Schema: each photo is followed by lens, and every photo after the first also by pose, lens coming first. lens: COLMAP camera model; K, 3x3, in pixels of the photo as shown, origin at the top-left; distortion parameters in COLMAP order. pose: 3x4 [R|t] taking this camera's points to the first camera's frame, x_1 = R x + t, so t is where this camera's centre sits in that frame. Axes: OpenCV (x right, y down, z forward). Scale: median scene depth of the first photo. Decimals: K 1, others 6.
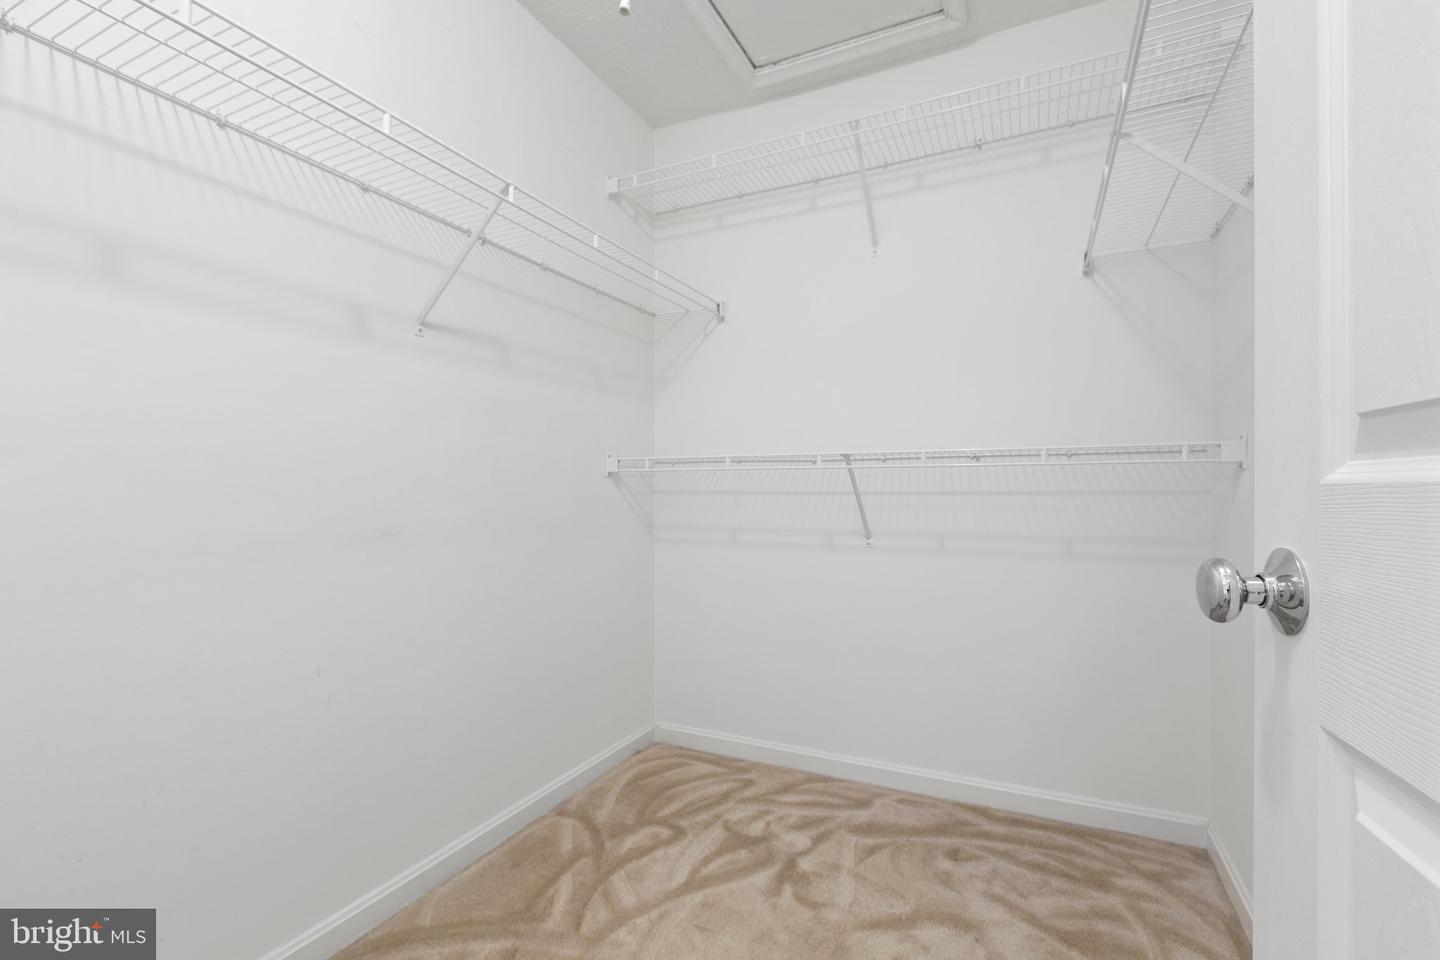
lens RADIAL K [[643.1, 0, 721.9], [0, 643.1, 484.8], [0, 0, 1]] dist [-0.001453, 0.000447]
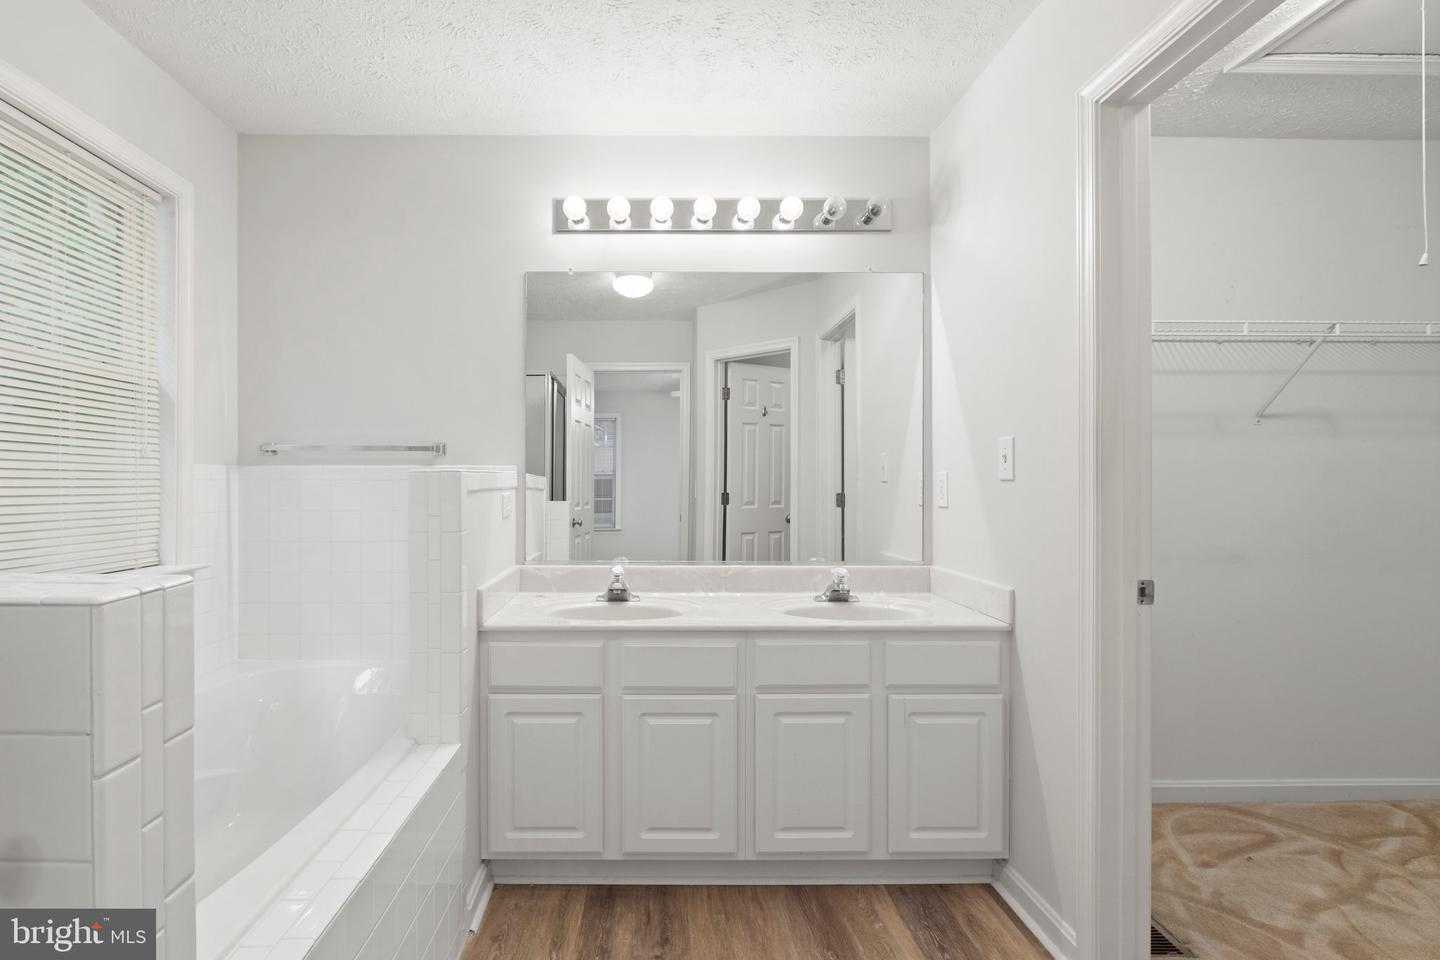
lens RADIAL K [[704.7, 0, 673.6], [0, 704.7, 482.4], [0, 0, 1]] dist [-0.003648, -0.000746]
pose [[0.471665, -0.000509, -0.881778, 0.303111], [0.005570, 0.999982, 0.002402, -0.104167], [0.881760, -0.006044, 0.471659, -0.896871]]
